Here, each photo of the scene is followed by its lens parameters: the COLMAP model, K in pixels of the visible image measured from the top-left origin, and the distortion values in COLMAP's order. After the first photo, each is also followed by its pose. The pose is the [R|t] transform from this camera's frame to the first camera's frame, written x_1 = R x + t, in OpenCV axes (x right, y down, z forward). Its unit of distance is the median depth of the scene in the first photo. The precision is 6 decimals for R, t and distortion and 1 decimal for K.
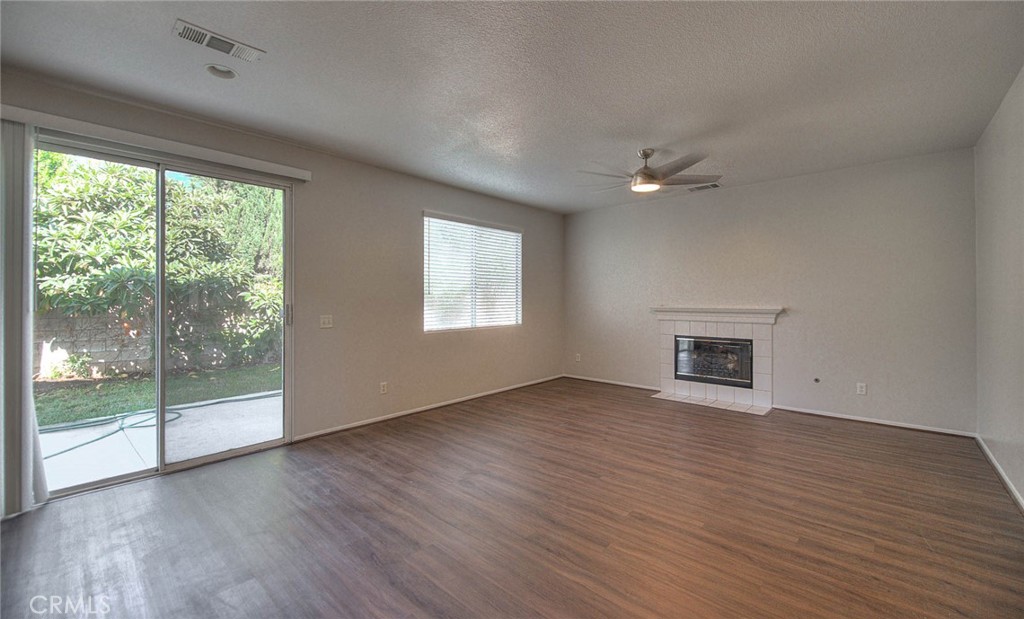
lens RADIAL K [[413.3, 0, 514.6], [0, 413.3, 296.8], [0, 0, 1]] dist [-0.000429, -0.000404]
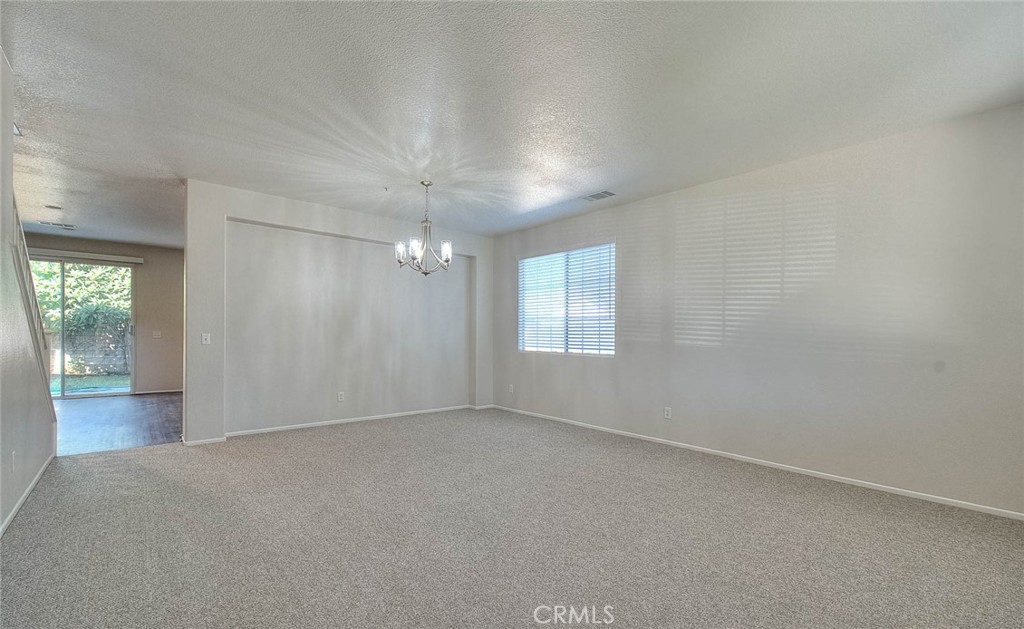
lens RADIAL K [[413.3, 0, 504.7], [0, 413.3, 336.1], [0, 0, 1]] dist [-0.000429, -0.000404]
pose [[0.995086, 0.017478, -0.097460, 0.881932], [-0.016576, 0.999812, 0.010058, 0.012803], [0.097618, -0.008394, 0.995189, -0.502751]]
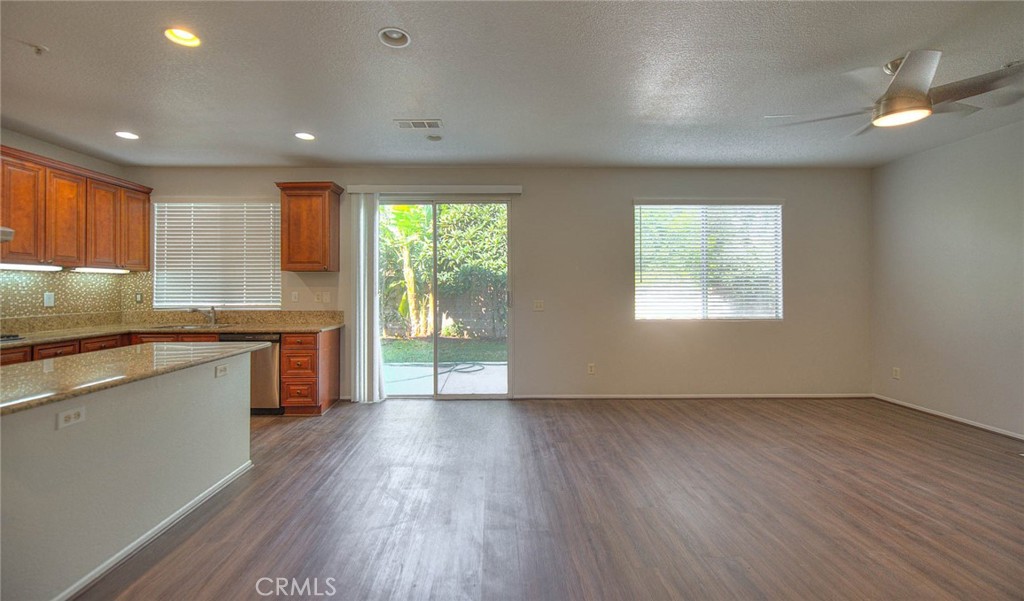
lens RADIAL K [[414.3, 0, 496.1], [0, 414.3, 284.5], [0, 0, 1]] dist [-0.001418, -0.000512]
pose [[0.680361, -0.002744, -0.732872, 0.226078], [0.004439, 0.999990, 0.000377, -0.002662], [0.732864, -0.003510, 0.680366, 0.053083]]
